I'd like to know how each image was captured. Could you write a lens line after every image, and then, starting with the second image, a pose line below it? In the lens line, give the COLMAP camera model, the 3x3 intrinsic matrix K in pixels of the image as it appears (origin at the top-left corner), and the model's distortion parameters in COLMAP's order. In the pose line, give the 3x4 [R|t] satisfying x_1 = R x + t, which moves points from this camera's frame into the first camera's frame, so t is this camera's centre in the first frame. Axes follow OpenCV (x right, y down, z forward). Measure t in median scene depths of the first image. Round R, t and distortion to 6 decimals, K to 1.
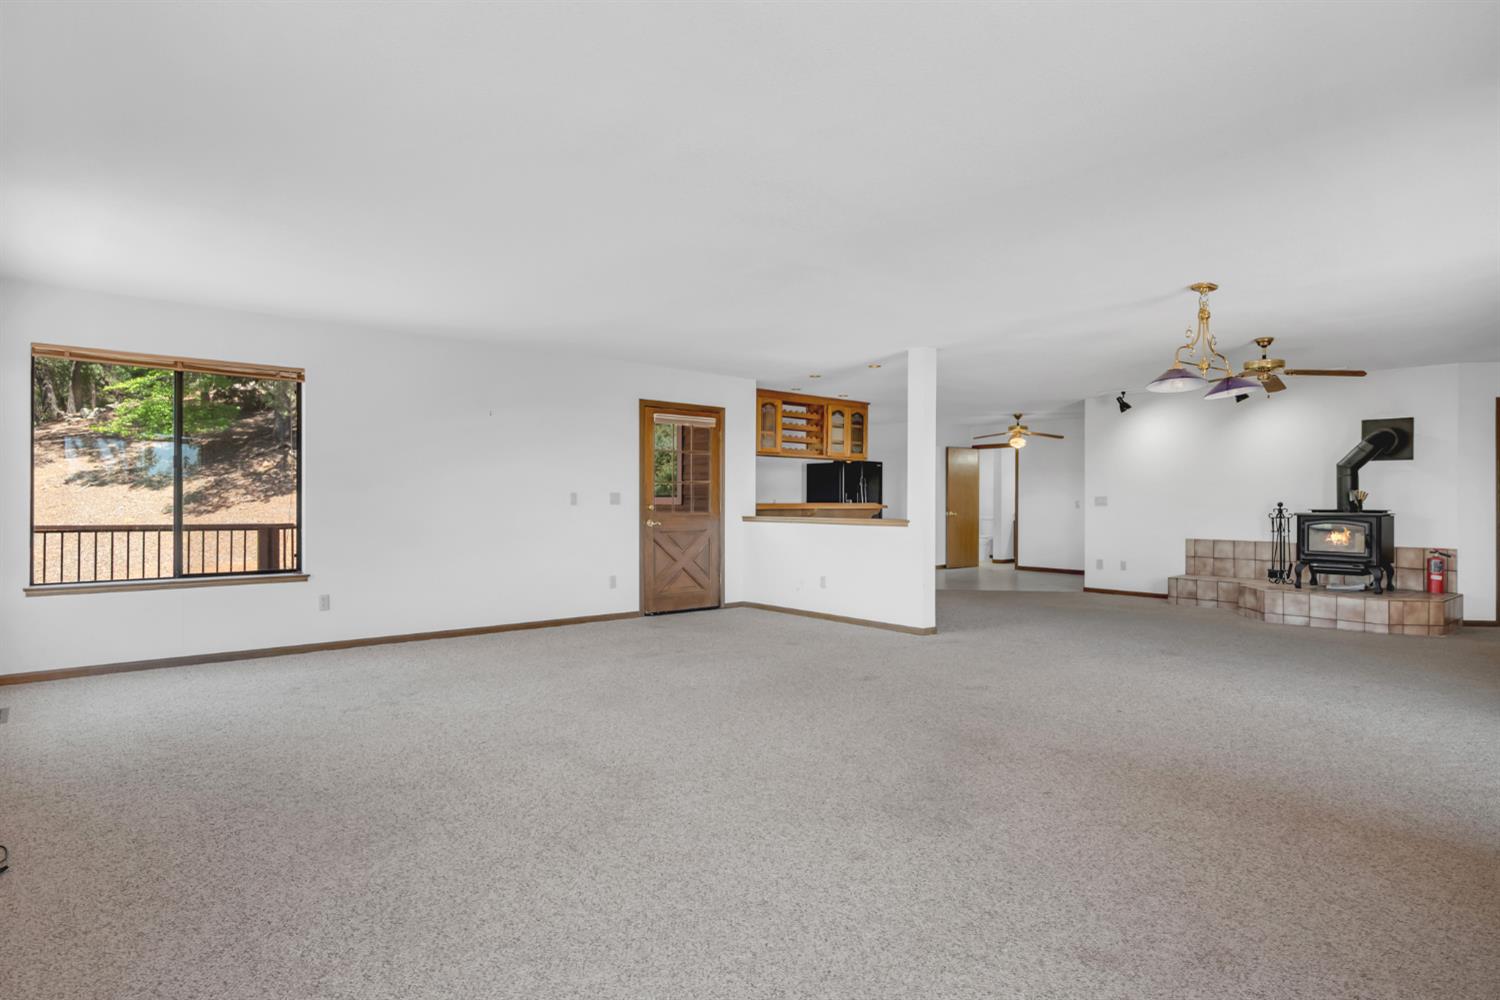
lens RADIAL K [[816.3, 0, 741.0], [0, 816.3, 496.1], [0, 0, 1]] dist [-0.003273, 0.001559]
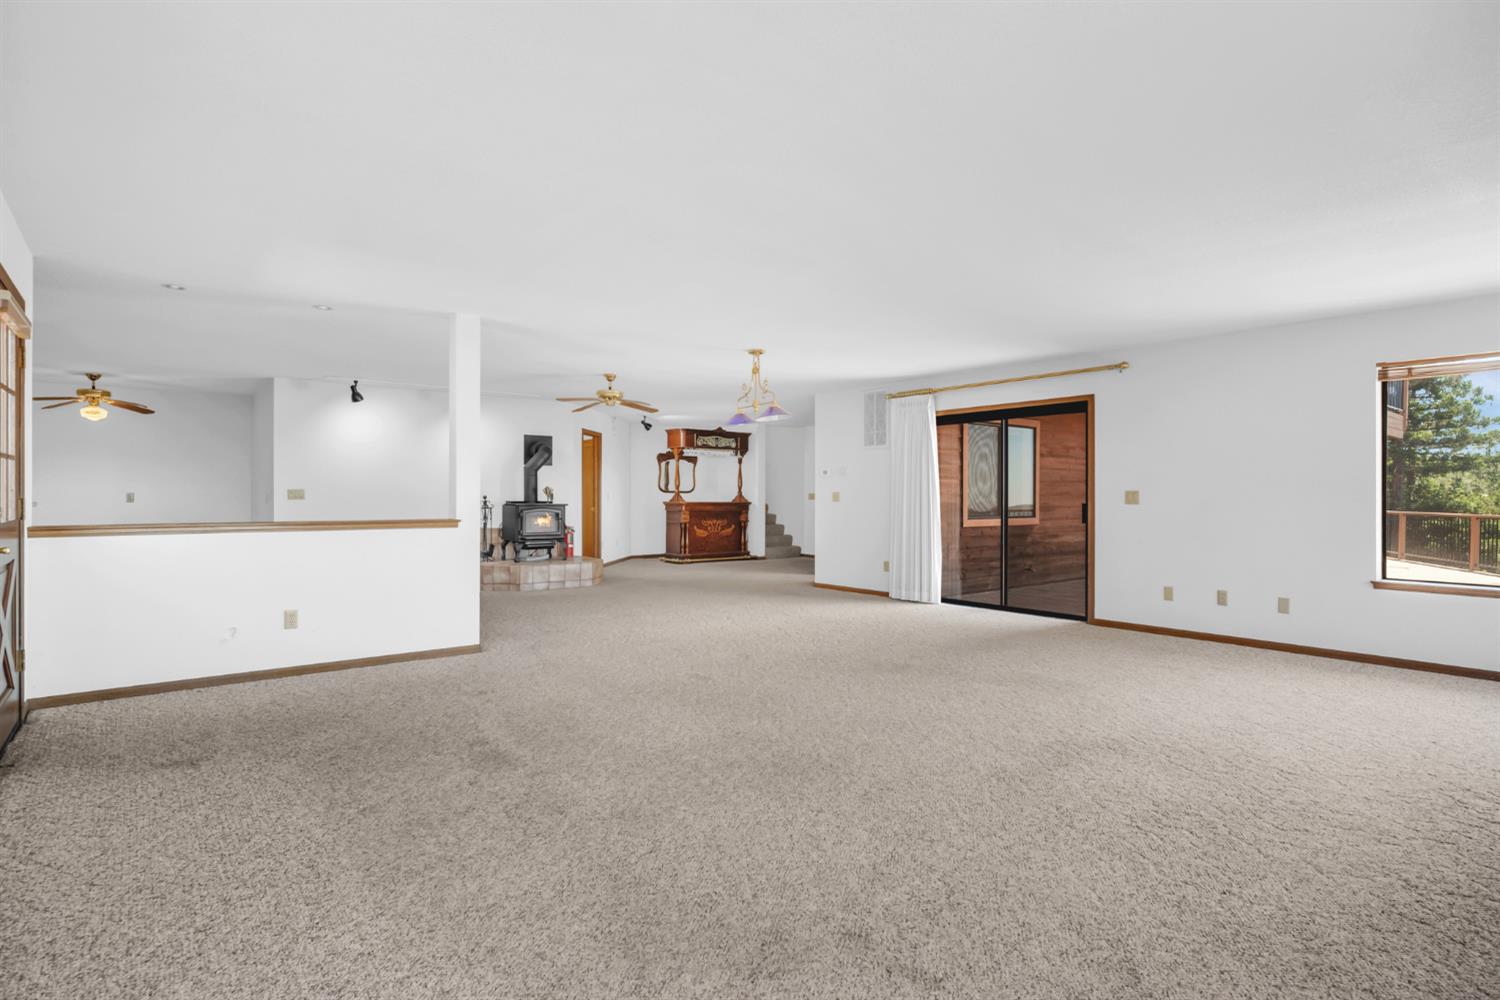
lens RADIAL K [[770.5, 0, 758.1], [0, 770.5, 497.4], [0, 0, 1]] dist [0.004800, 0.000361]
pose [[0.016281, -0.006639, 0.999845, -0.519380], [-0.009937, 0.999927, 0.006801, -0.001484], [-0.999818, -0.010047, 0.016213, 0.605794]]
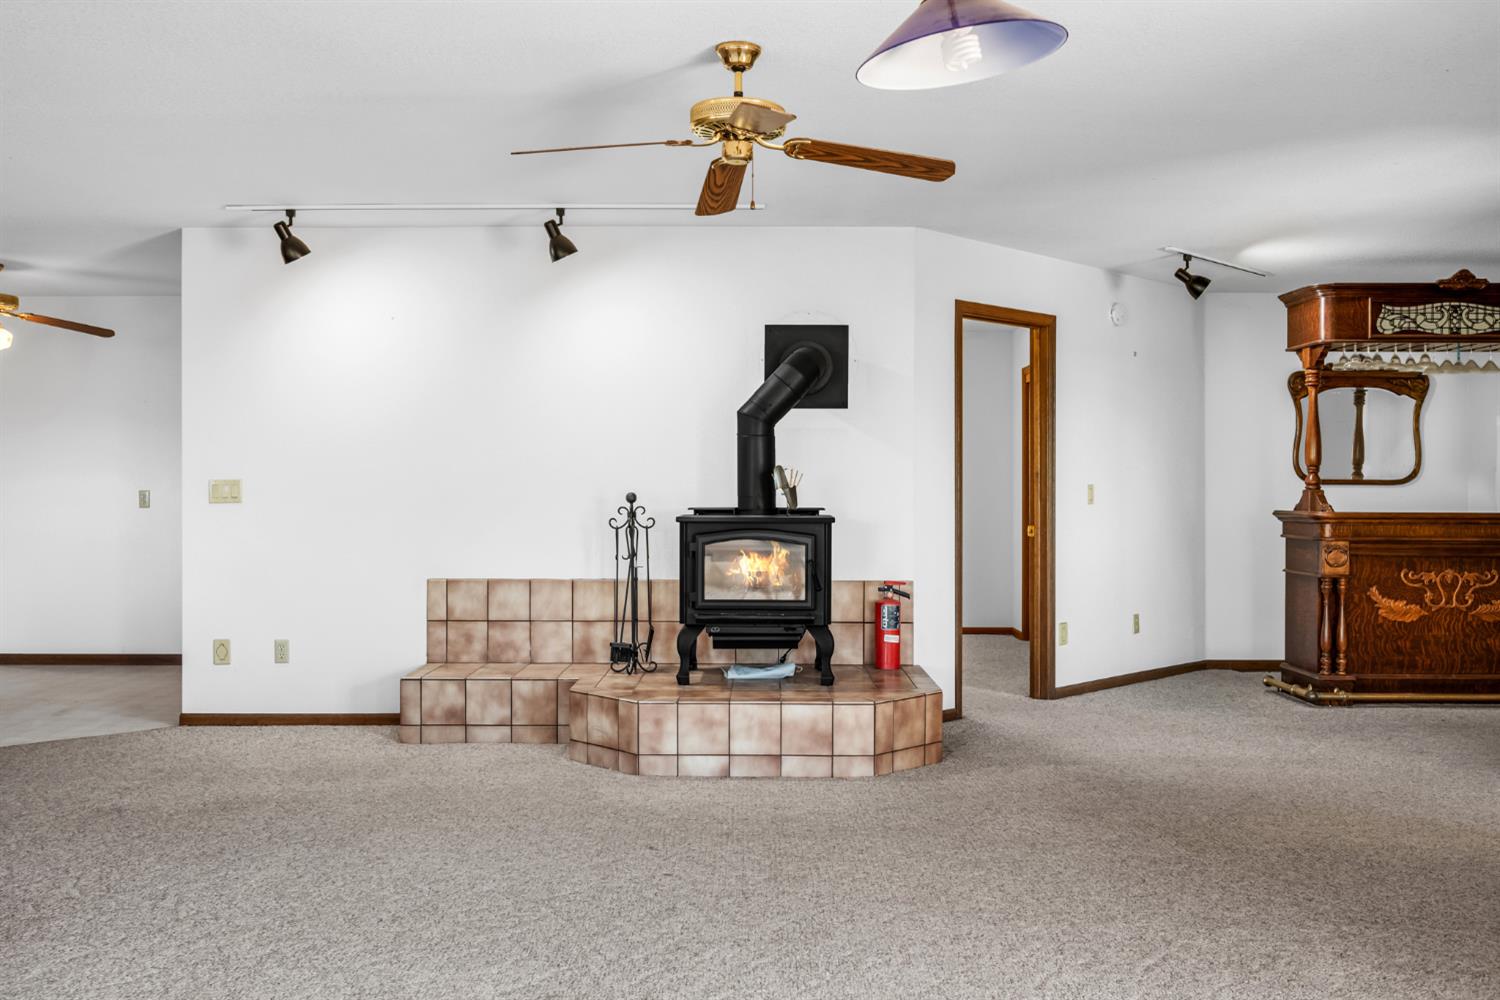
lens RADIAL K [[1315.3, 0, 752.9], [0, 1315.3, 497.2], [0, 0, 1]] dist [0.000163, 0.010700]
pose [[0.653656, -0.005562, 0.756772, 0.162853], [-0.002585, 0.999951, 0.009582, 0.002970], [-0.756788, -0.008220, 0.653609, 0.501229]]
